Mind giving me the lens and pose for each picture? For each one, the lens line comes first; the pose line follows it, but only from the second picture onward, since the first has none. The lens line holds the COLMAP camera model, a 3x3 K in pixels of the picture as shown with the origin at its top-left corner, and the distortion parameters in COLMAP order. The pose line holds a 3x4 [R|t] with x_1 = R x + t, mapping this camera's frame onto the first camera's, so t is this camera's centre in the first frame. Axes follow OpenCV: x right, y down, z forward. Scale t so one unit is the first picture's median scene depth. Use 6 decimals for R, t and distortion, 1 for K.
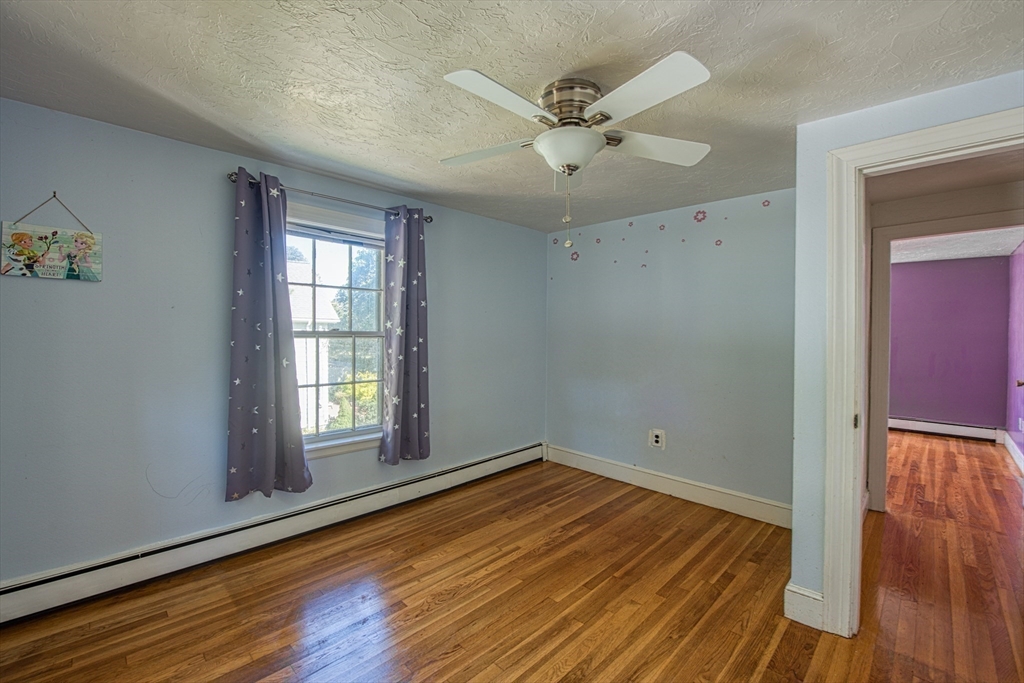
lens RADIAL K [[430.8, 0, 516.2], [0, 430.8, 337.9], [0, 0, 1]] dist [-0.023216, -0.000286]
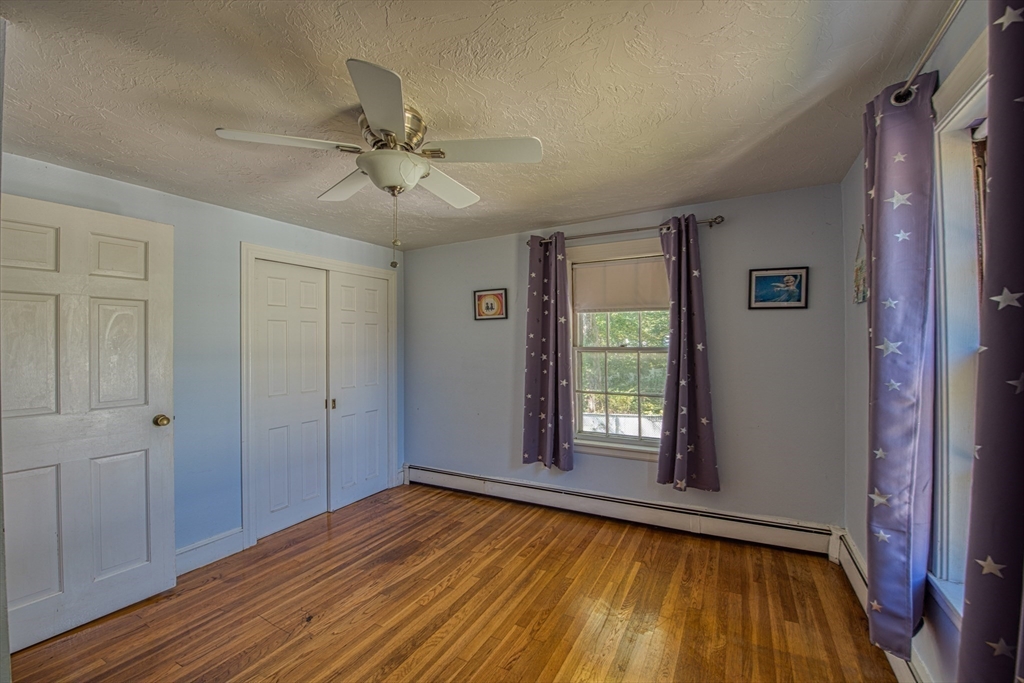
lens RADIAL K [[430.8, 0, 513.5], [0, 430.8, 342.6], [0, 0, 1]] dist [-0.023216, -0.000286]
pose [[-0.956672, 0.002820, -0.291154, 0.138851], [0.001105, 0.999981, 0.006053, -0.043866], [0.291165, 0.005469, -0.956657, 1.953307]]
